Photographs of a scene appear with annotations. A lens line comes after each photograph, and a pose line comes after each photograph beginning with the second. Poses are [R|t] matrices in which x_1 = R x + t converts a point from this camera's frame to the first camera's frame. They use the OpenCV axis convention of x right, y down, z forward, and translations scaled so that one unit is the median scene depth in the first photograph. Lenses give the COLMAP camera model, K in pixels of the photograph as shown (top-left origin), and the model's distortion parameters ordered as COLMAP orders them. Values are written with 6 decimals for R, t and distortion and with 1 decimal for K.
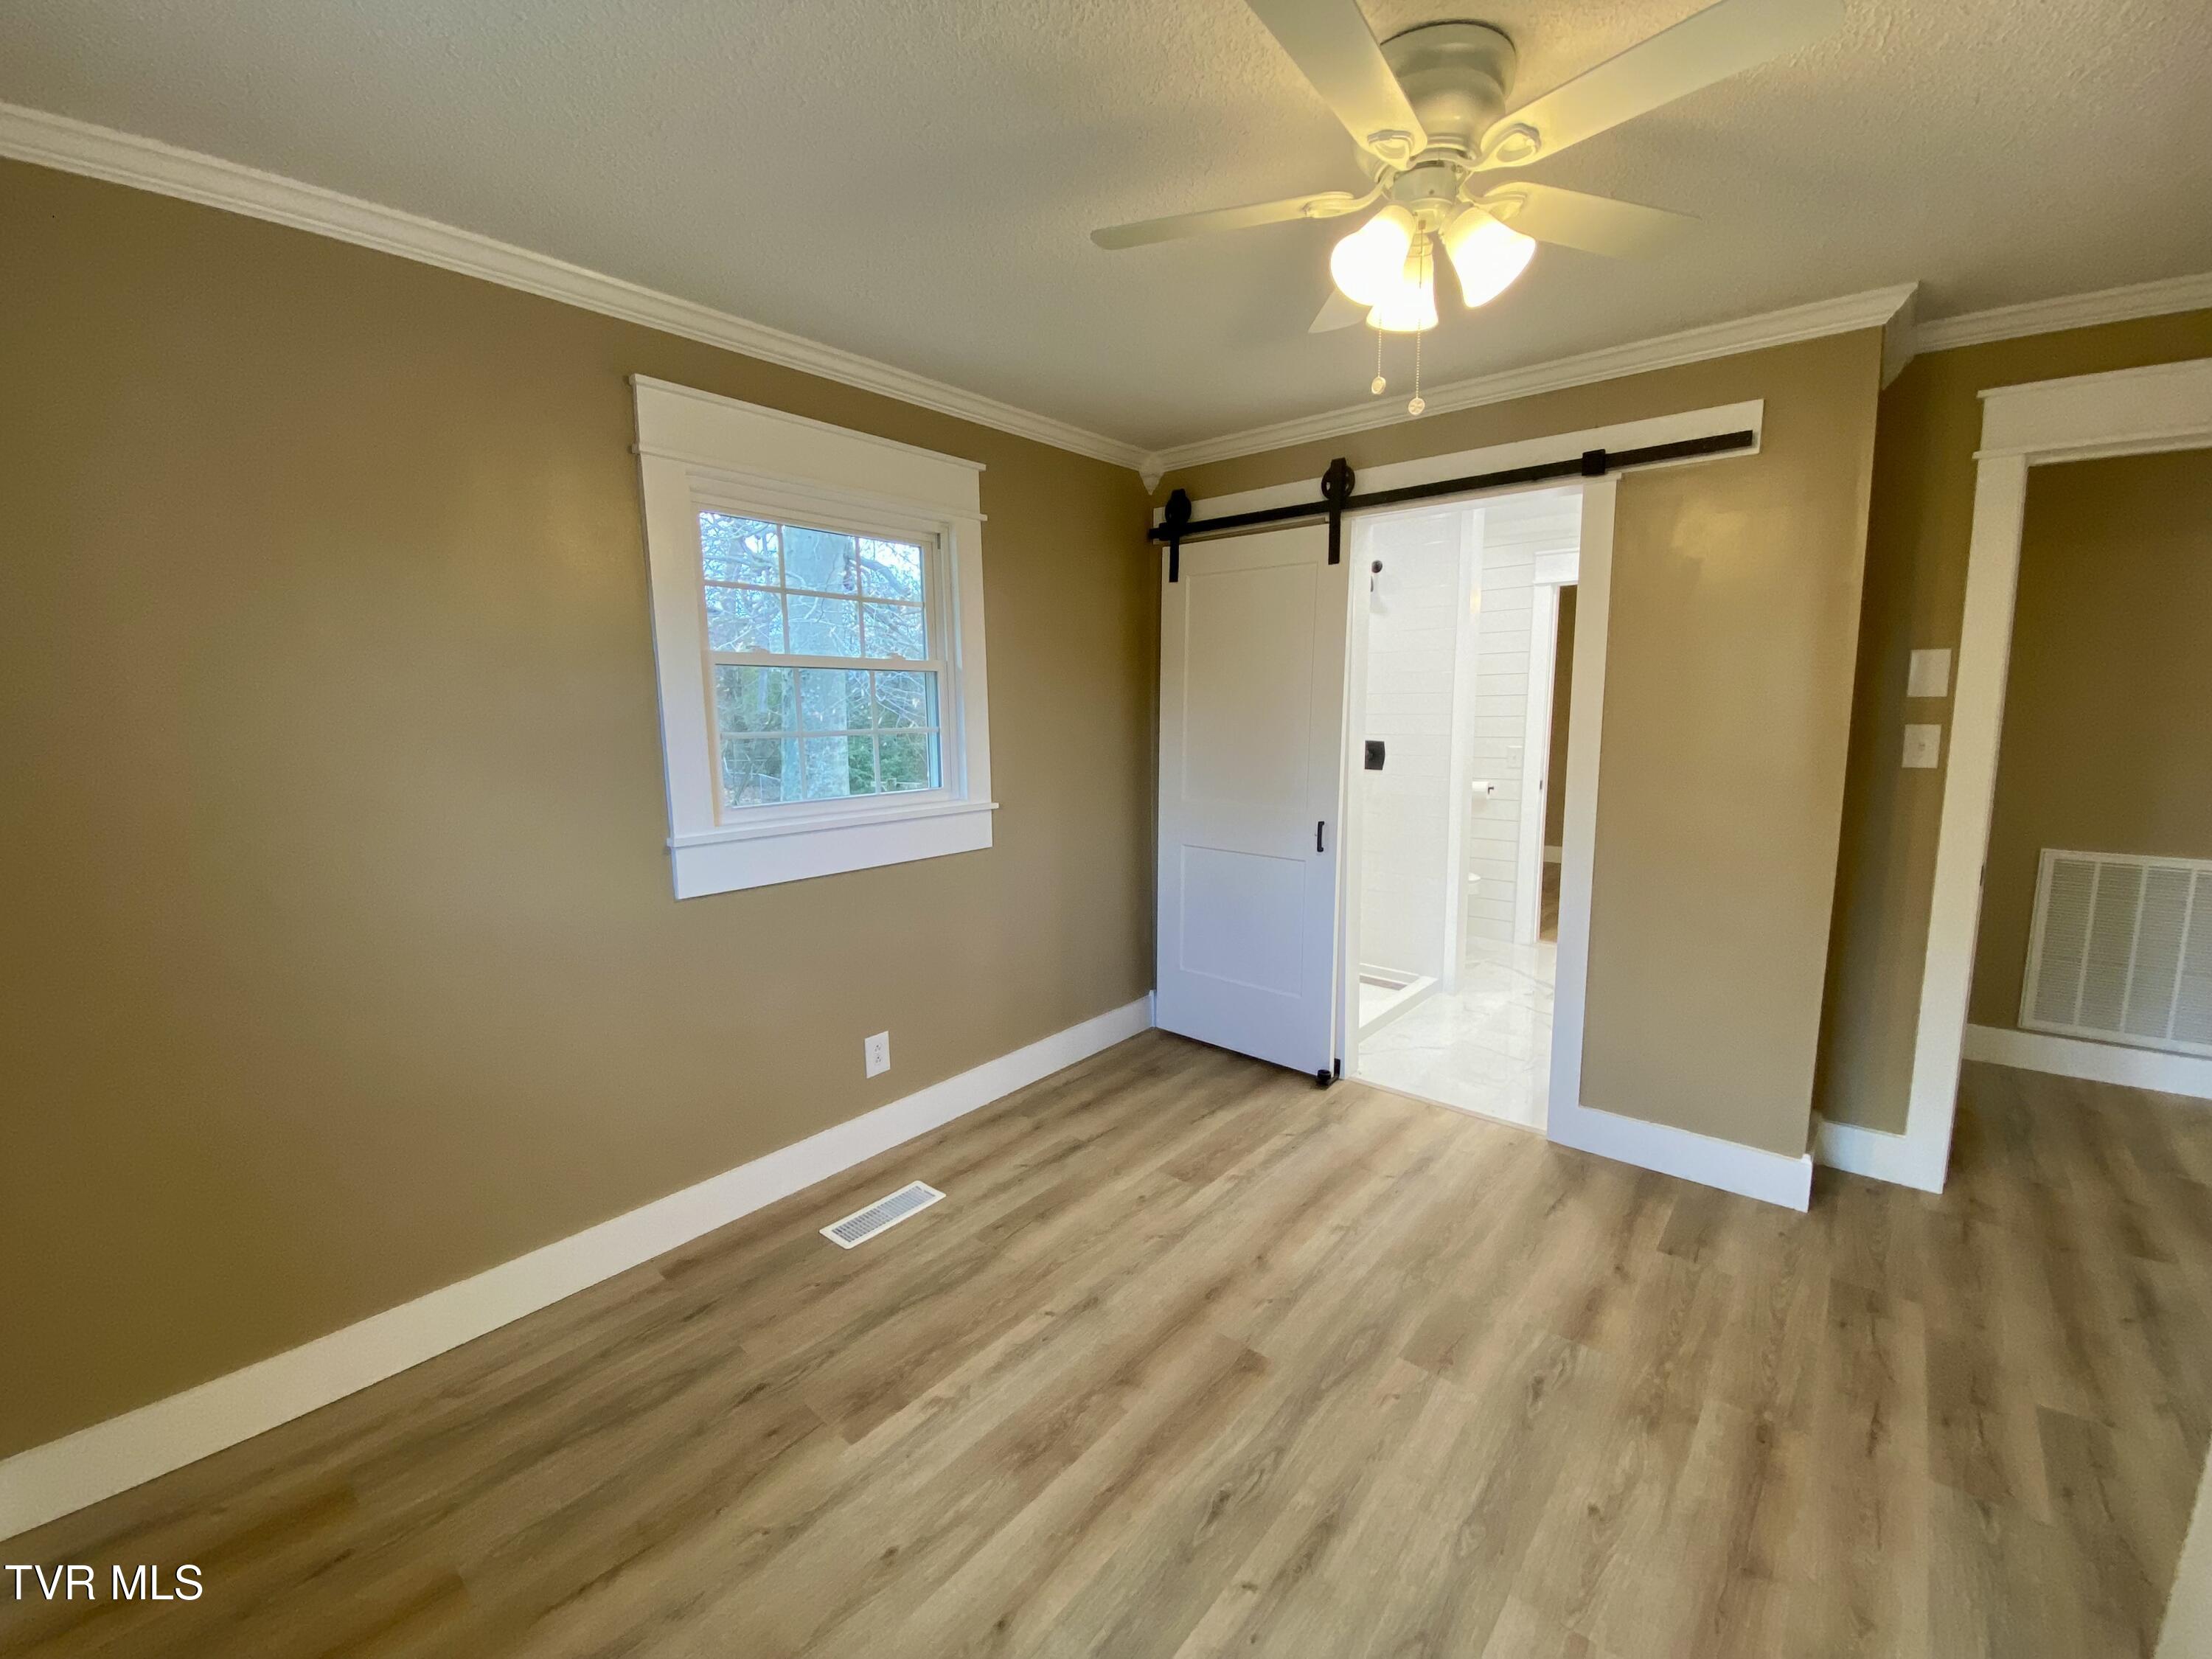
lens RADIAL K [[889.5, 0, 1112.6], [0, 889.5, 824.5], [0, 0, 1]] dist [0.009291, -0.014910]
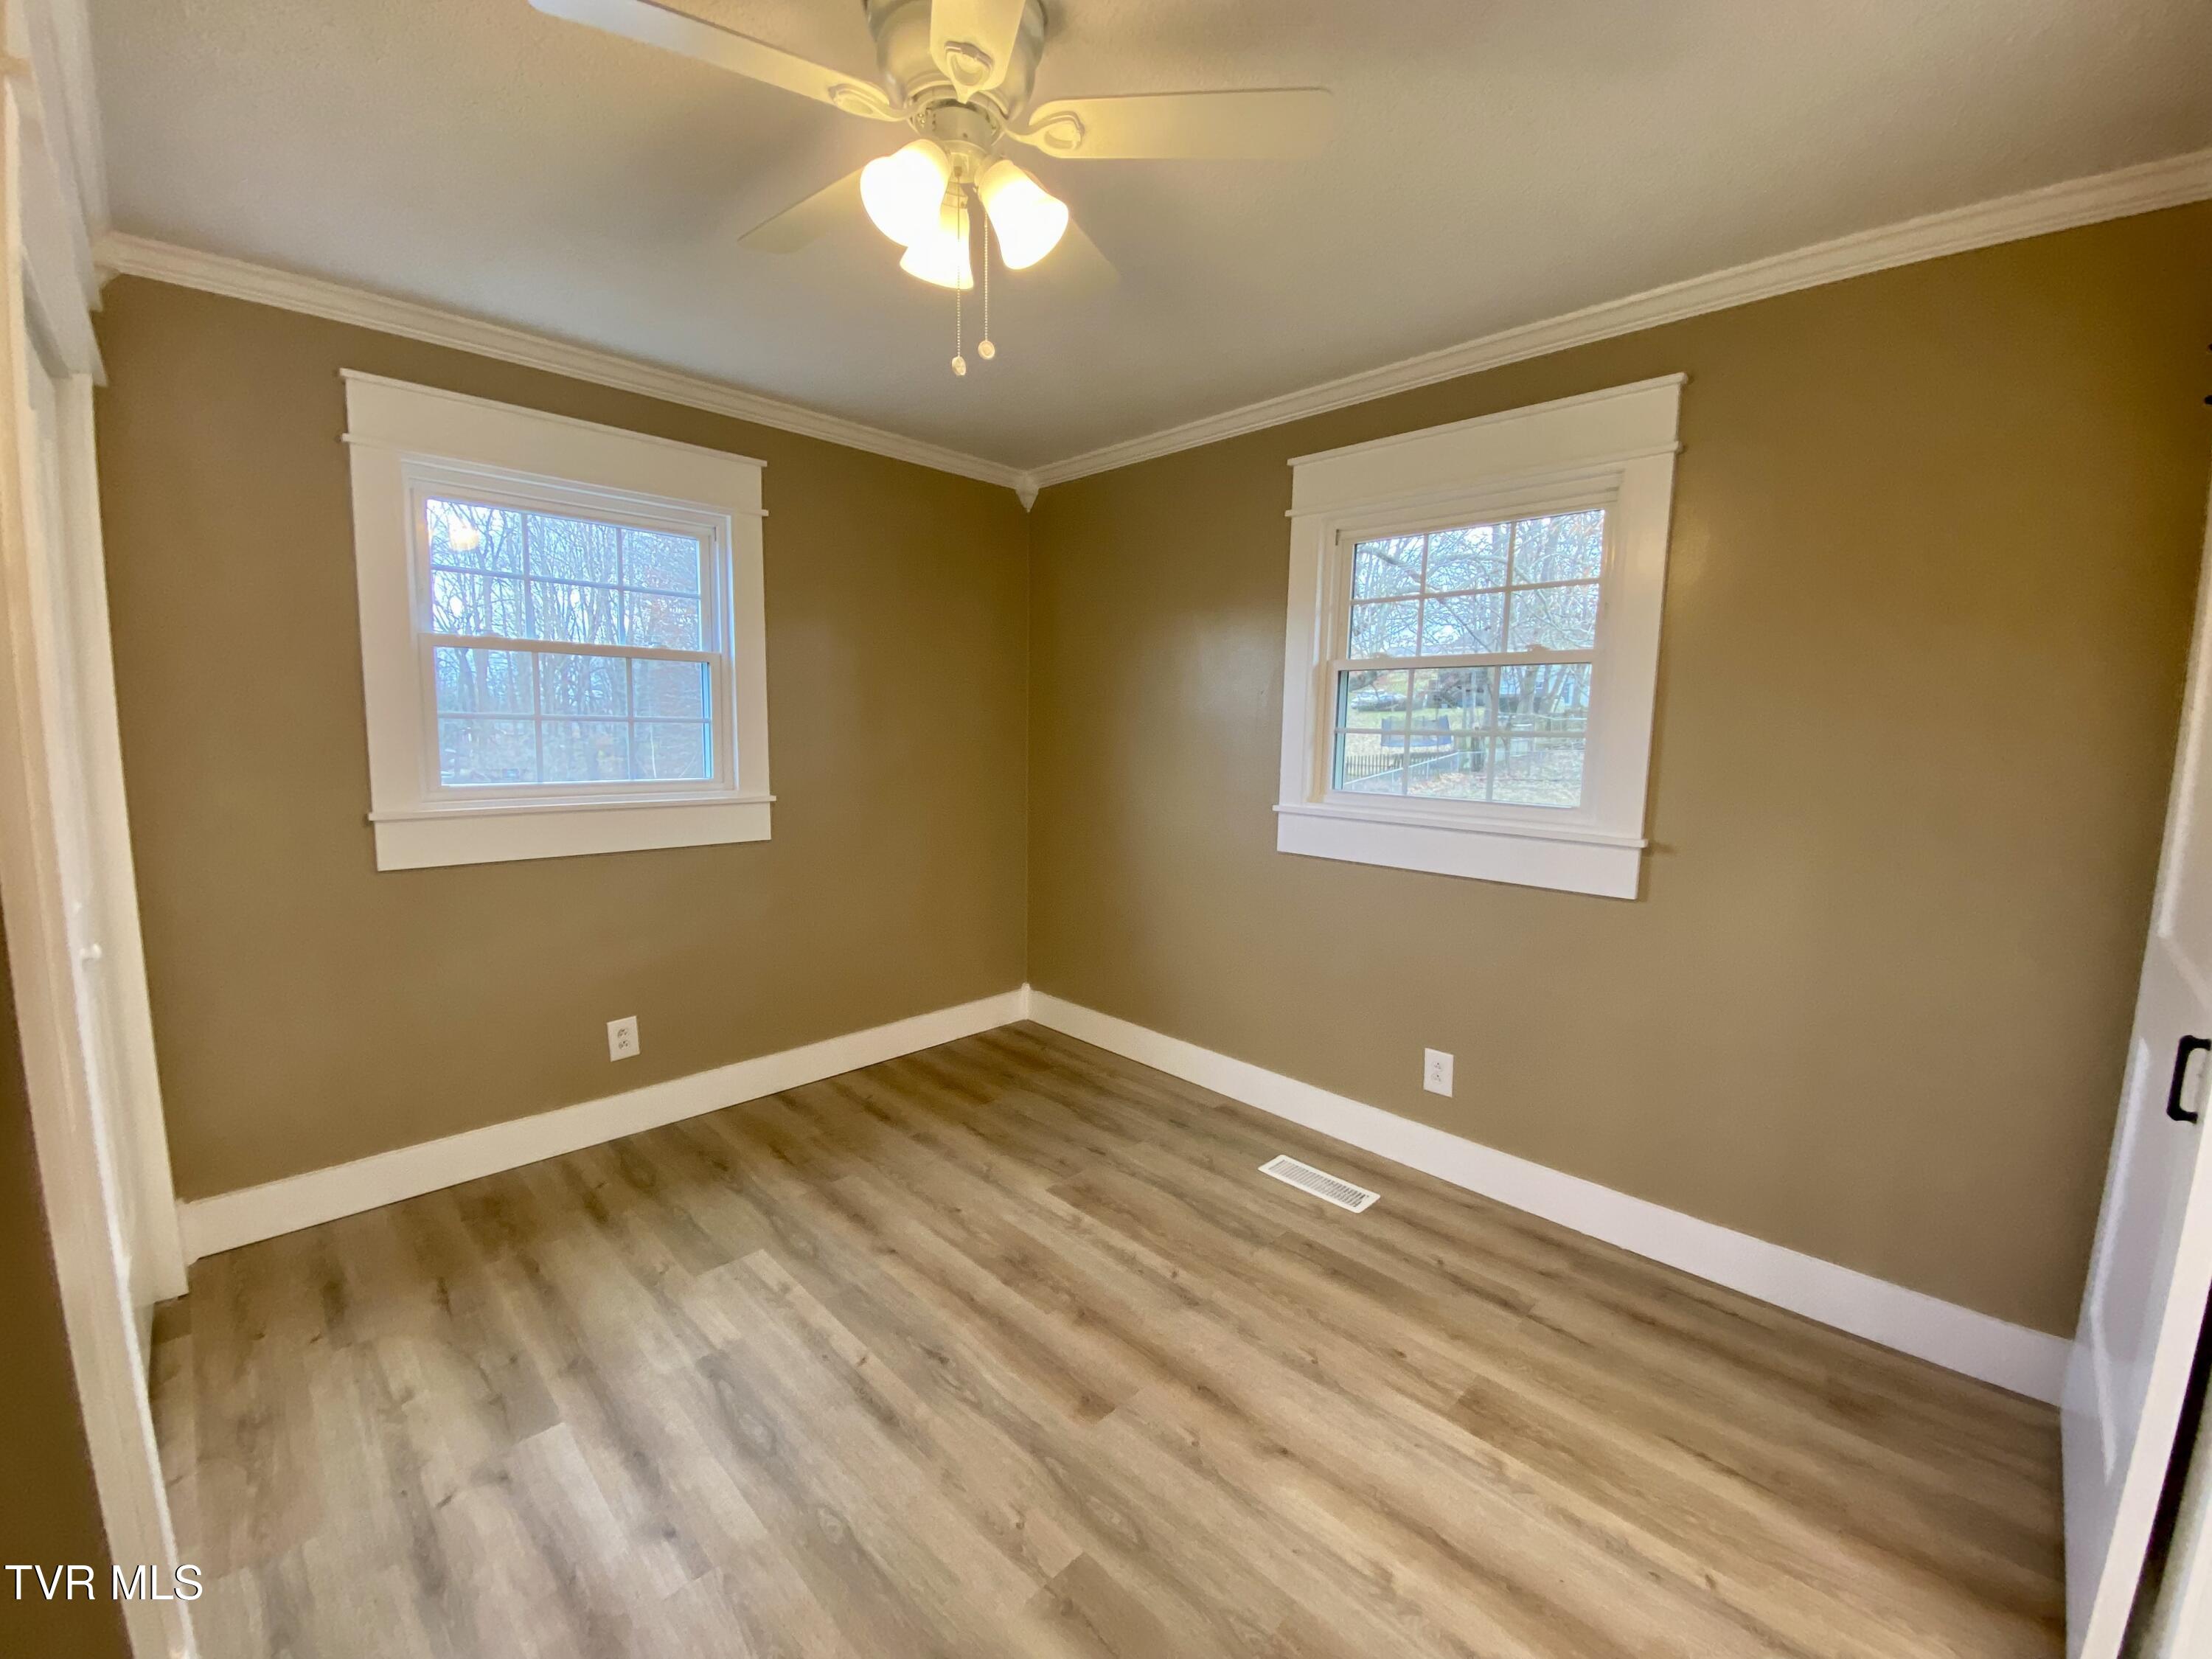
lens RADIAL K [[889.5, 0, 1112.6], [0, 889.5, 824.5], [0, 0, 1]] dist [0.009291, -0.014910]
pose [[-0.049554, 0.138067, -0.989182, 0.945024], [-0.162528, 0.976083, 0.144381, -0.120787], [0.985459, 0.167924, -0.025929, 0.898006]]
